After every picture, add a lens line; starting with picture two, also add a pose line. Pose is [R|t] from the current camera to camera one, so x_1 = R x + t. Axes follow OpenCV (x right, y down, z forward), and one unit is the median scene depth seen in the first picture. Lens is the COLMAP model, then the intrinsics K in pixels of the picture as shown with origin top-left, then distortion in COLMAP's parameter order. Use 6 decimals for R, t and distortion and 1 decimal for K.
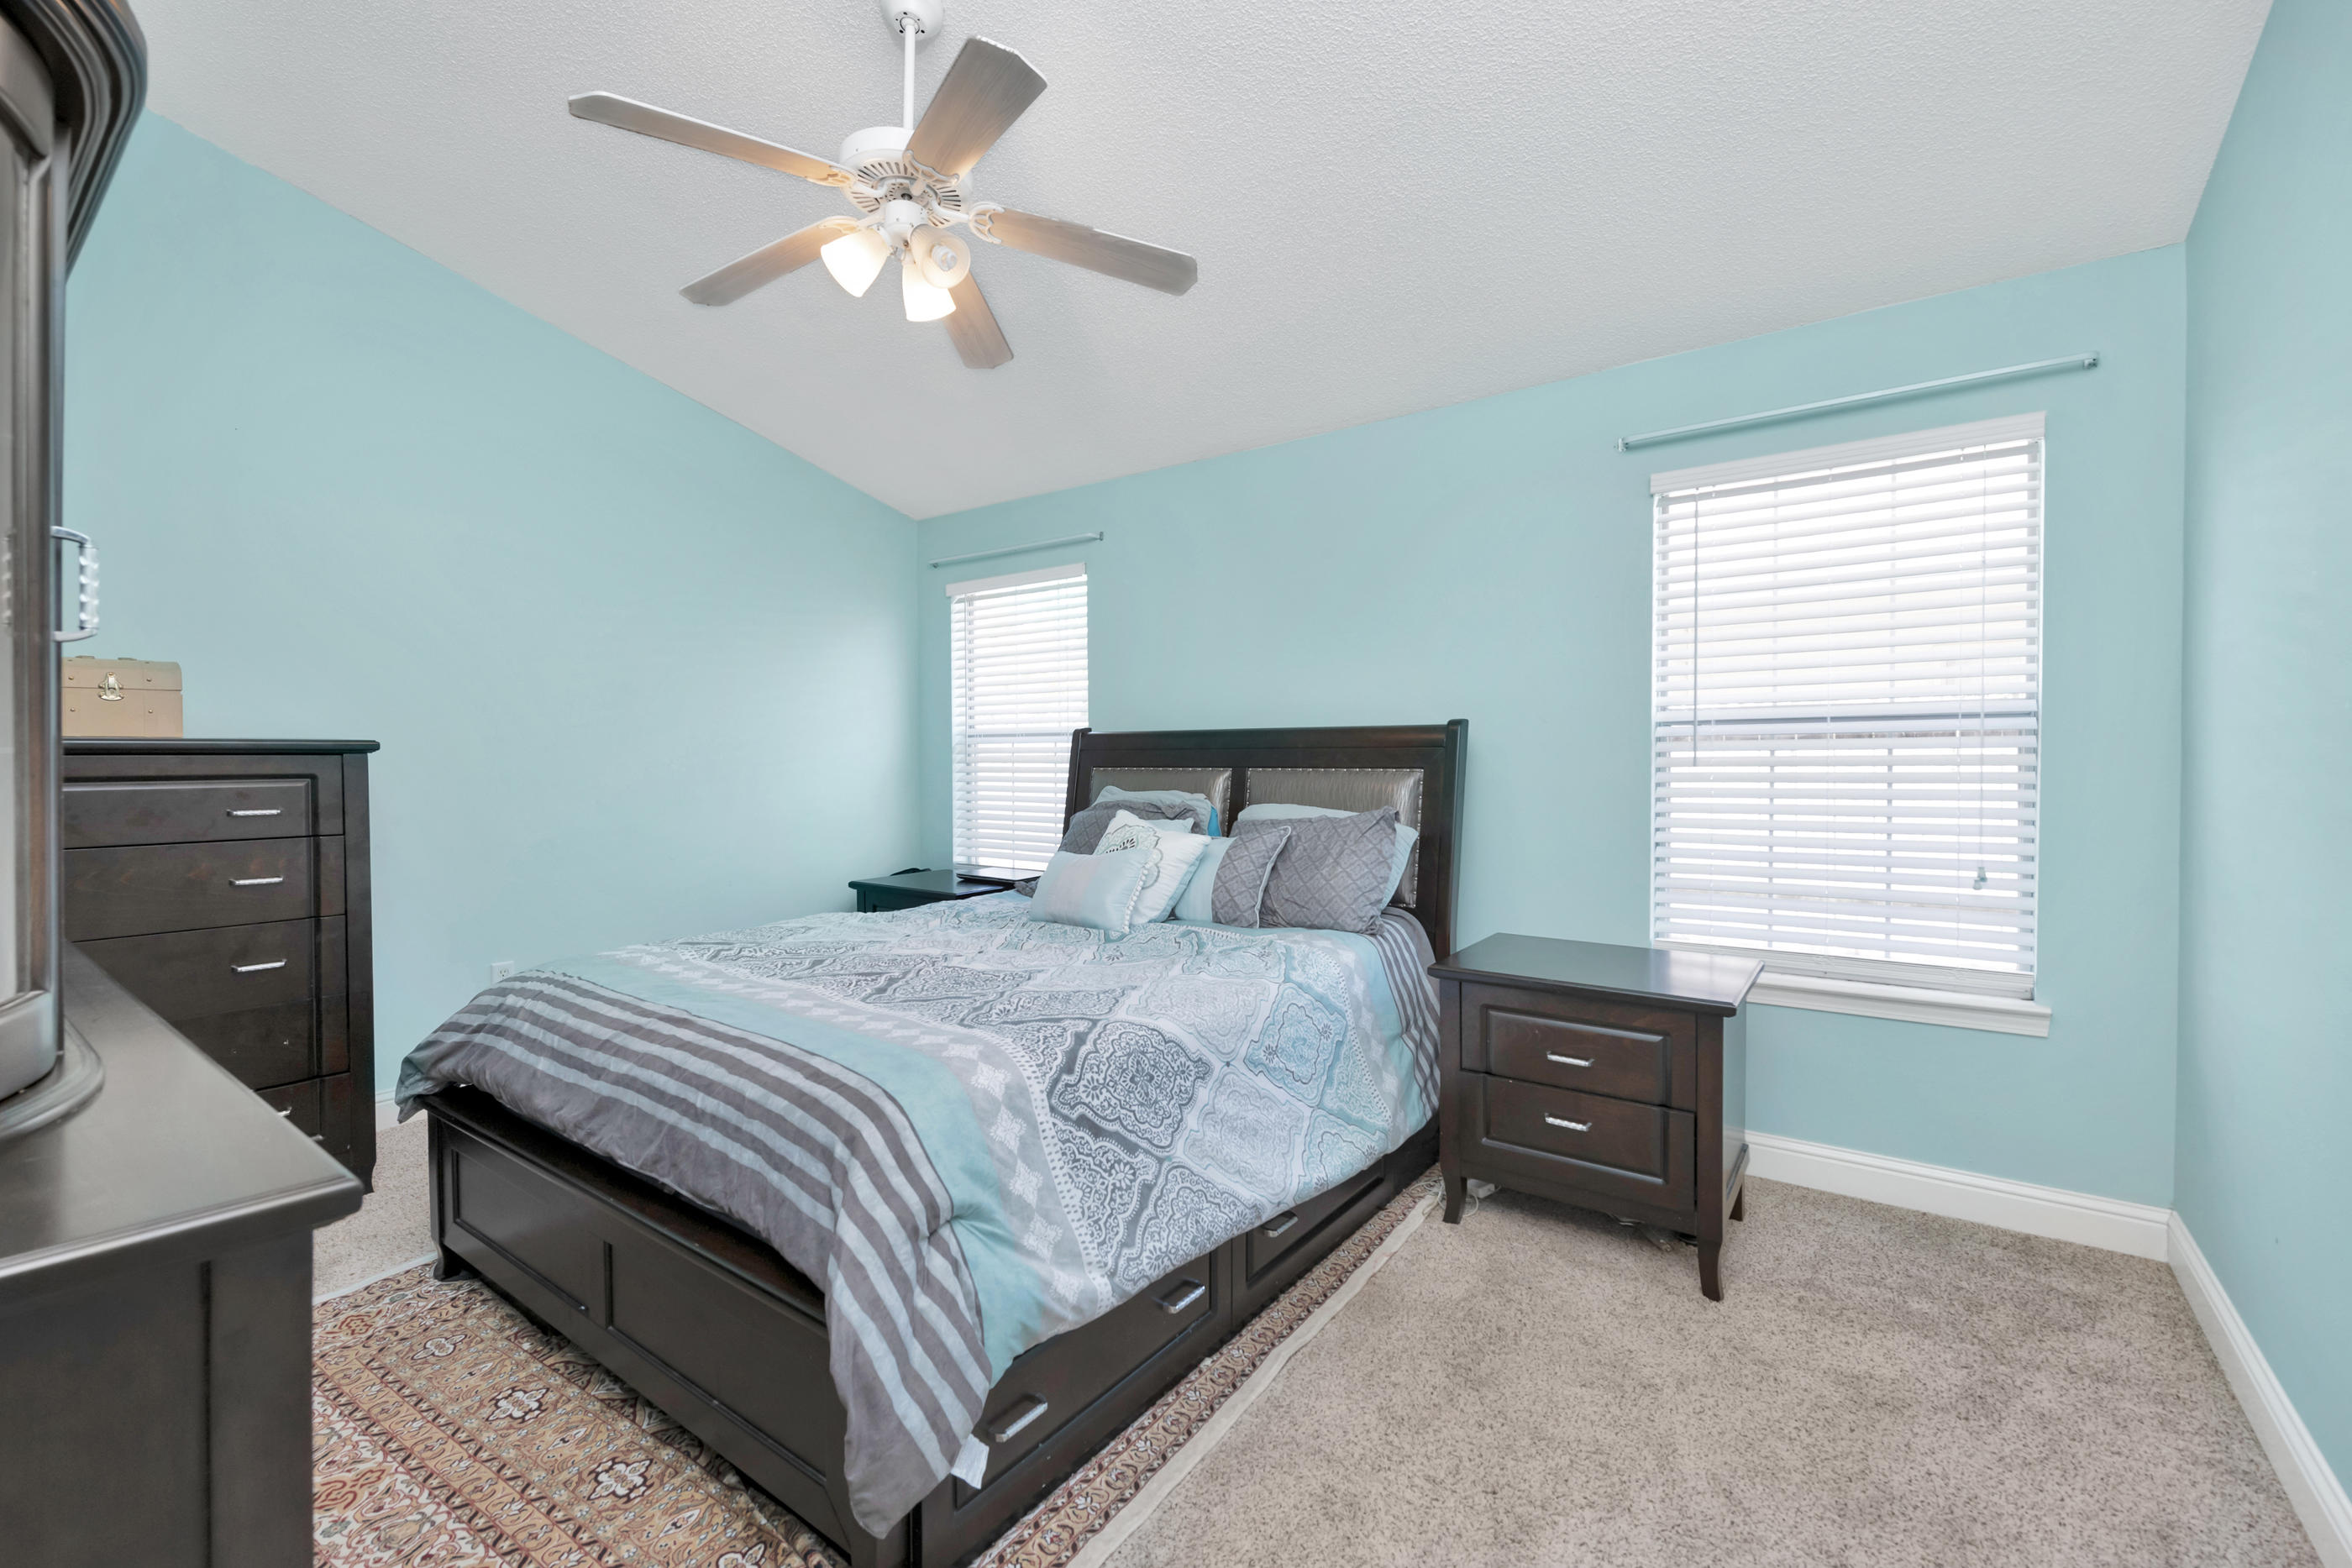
lens RADIAL K [[991.7, 0, 1176.0], [0, 991.7, 784.0], [0, 0, 1]] dist [-0.000120, -0.000037]
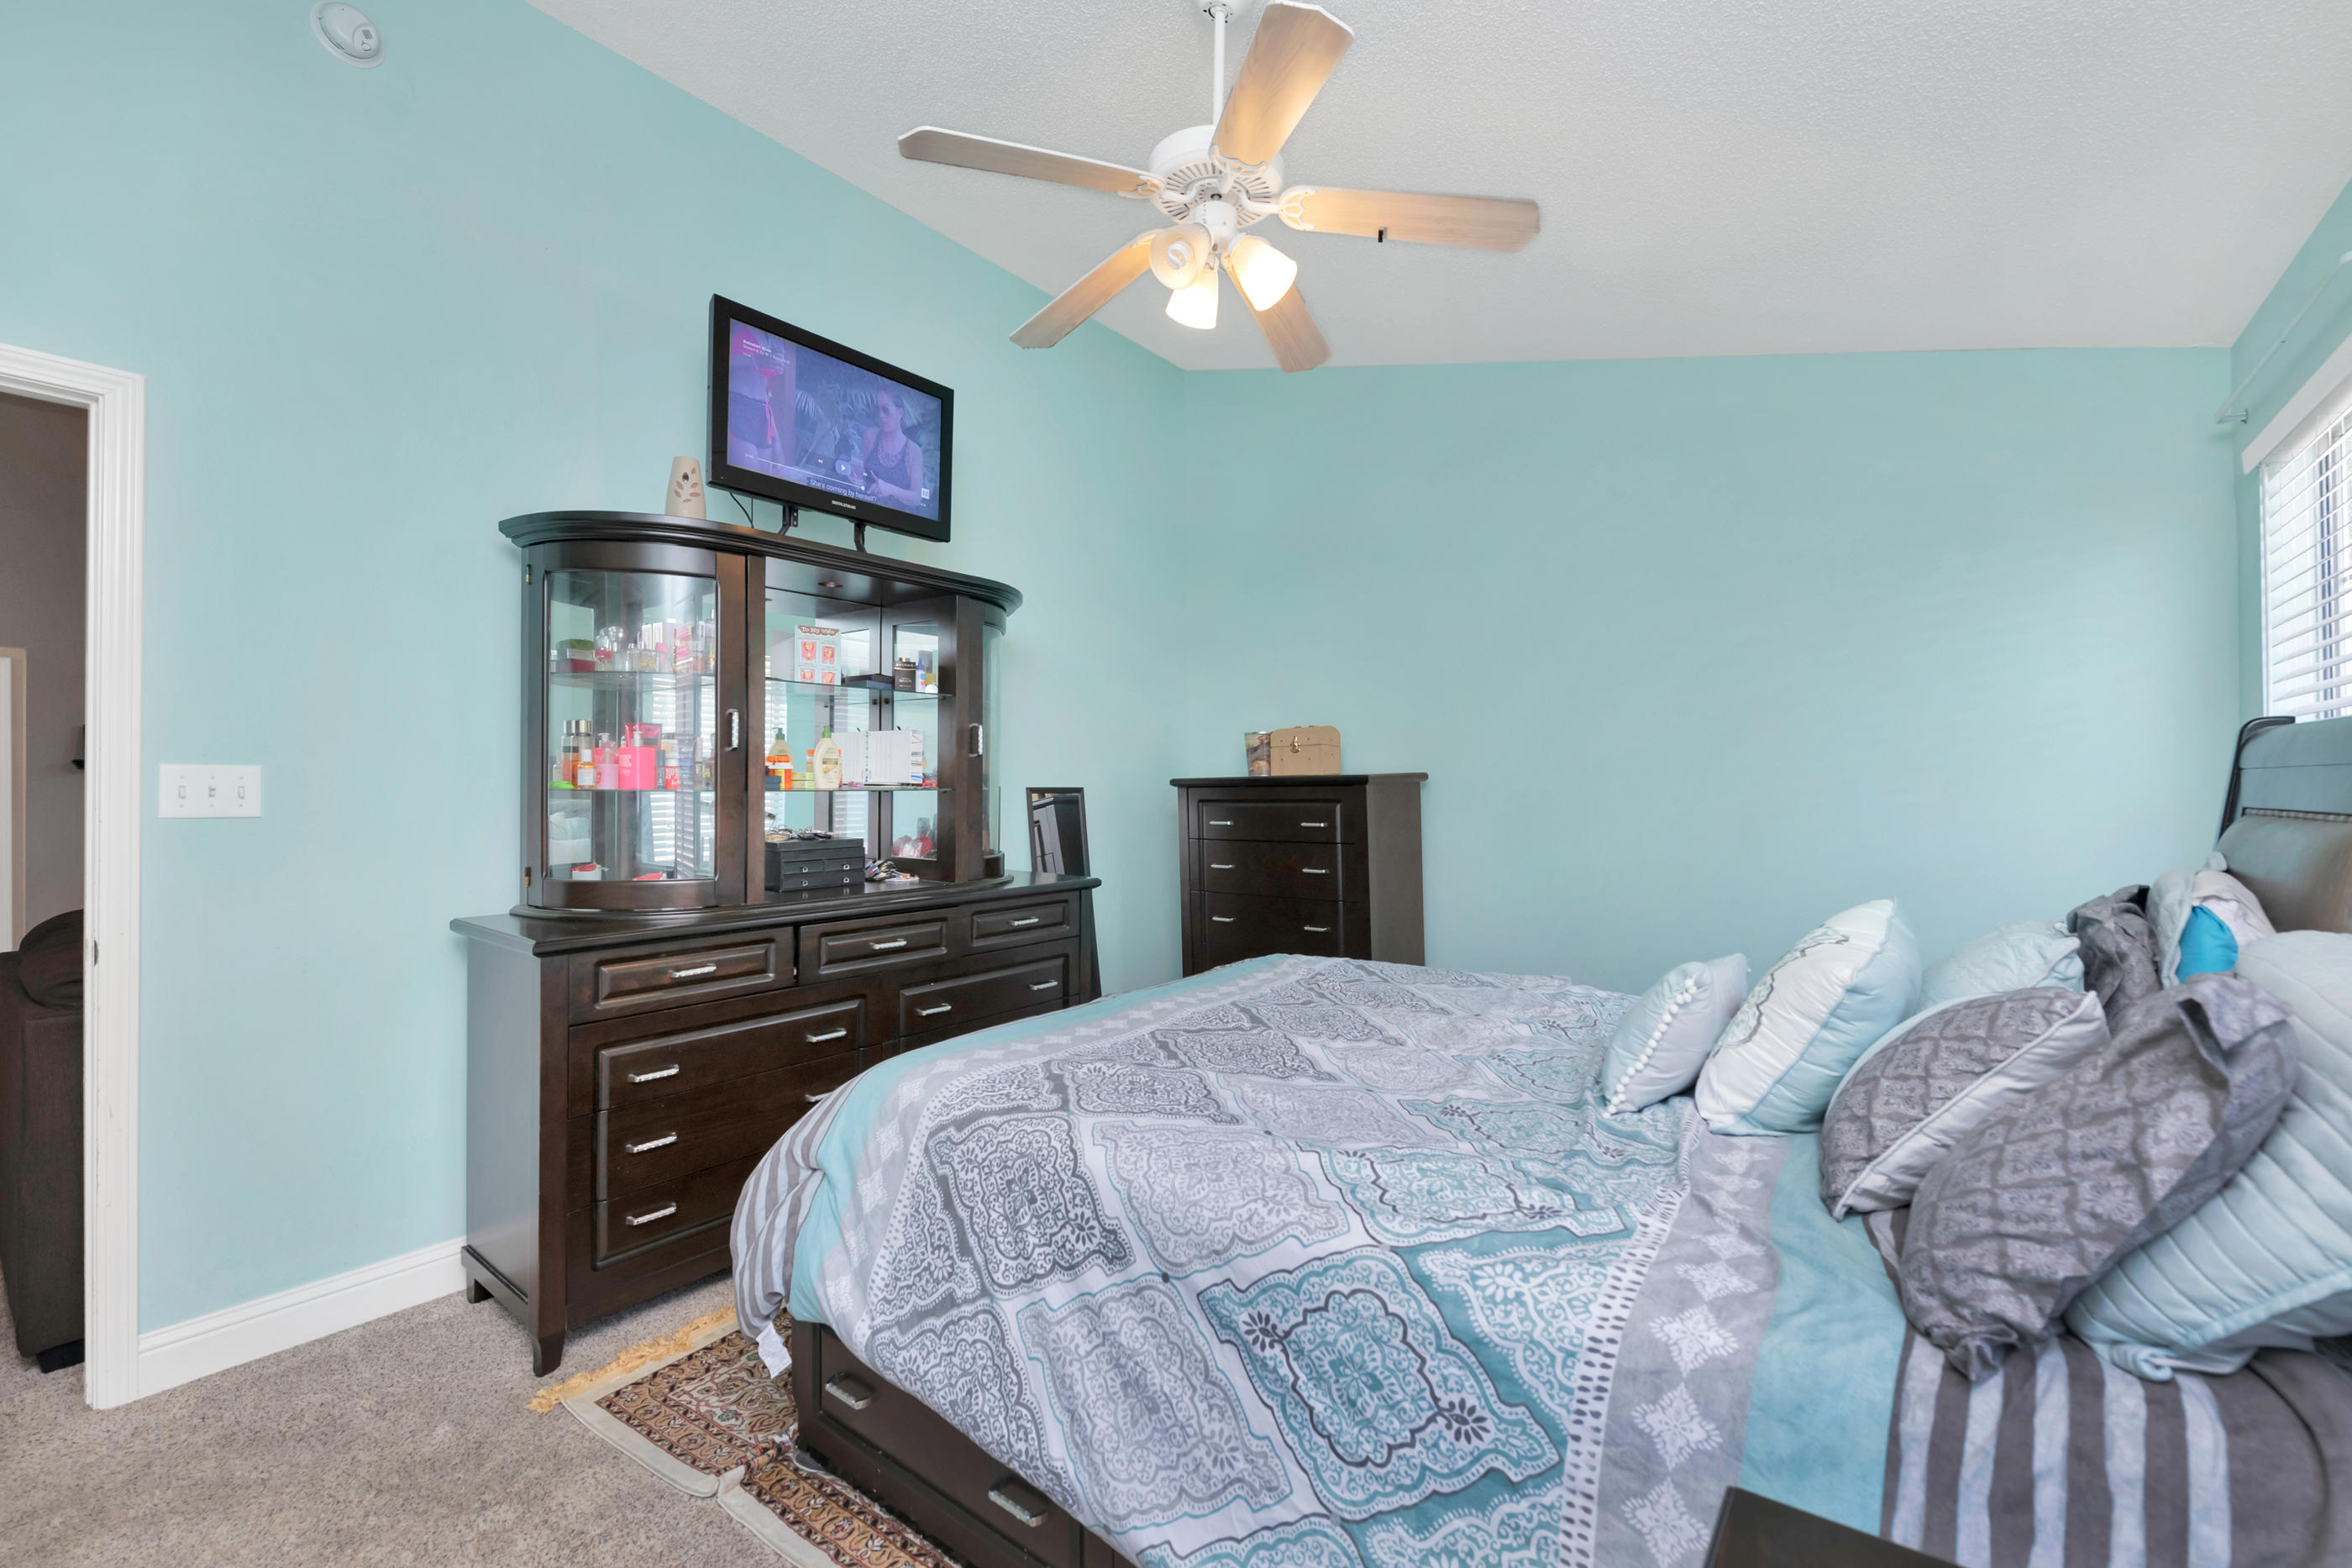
lens RADIAL K [[991.7, 0, 1176.0], [0, 991.7, 784.0], [0, 0, 1]] dist [-0.000120, -0.000037]
pose [[-0.037242, 0.001712, -0.999305, 0.776952], [-0.013639, 0.999905, 0.002221, -0.040679], [0.999213, 0.013712, -0.037215, 1.158204]]
